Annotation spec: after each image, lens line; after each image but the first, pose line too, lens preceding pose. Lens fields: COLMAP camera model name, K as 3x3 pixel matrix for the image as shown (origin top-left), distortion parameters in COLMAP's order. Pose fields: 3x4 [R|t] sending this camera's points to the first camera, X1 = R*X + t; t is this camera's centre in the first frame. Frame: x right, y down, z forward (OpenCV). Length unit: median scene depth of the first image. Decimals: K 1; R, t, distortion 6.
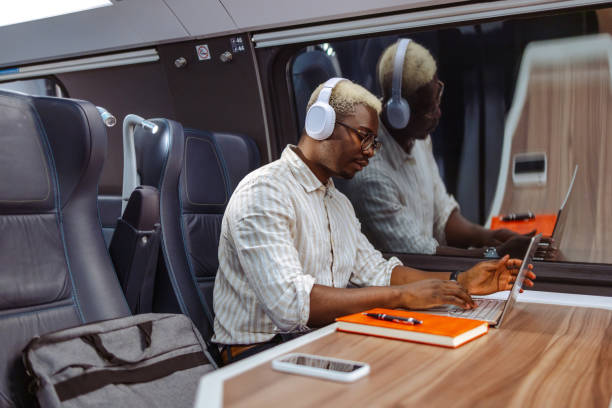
lens RADIAL K [[603.3, 0, 306.0], [0, 603.3, 204.0], [0, 0, 1]] dist [0.009981, -0.007140]
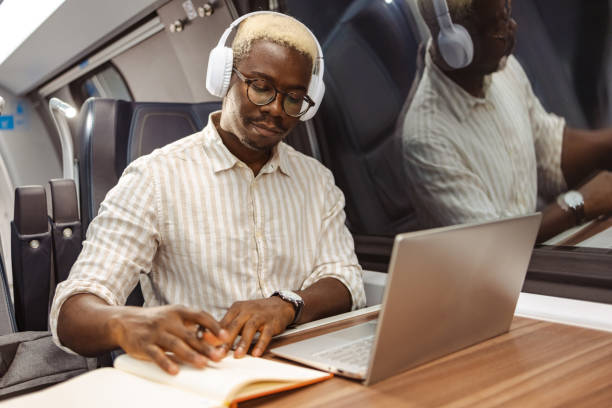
lens RADIAL K [[592.8, 0, 307.1], [0, 592.8, 220.1], [0, 0, 1]] dist [0.003147, 0.000047]
pose [[0.914686, -0.046273, -0.401508, 0.399441], [0.083965, 0.993506, 0.076783, -0.007511], [0.395348, -0.103946, 0.912631, 0.351279]]
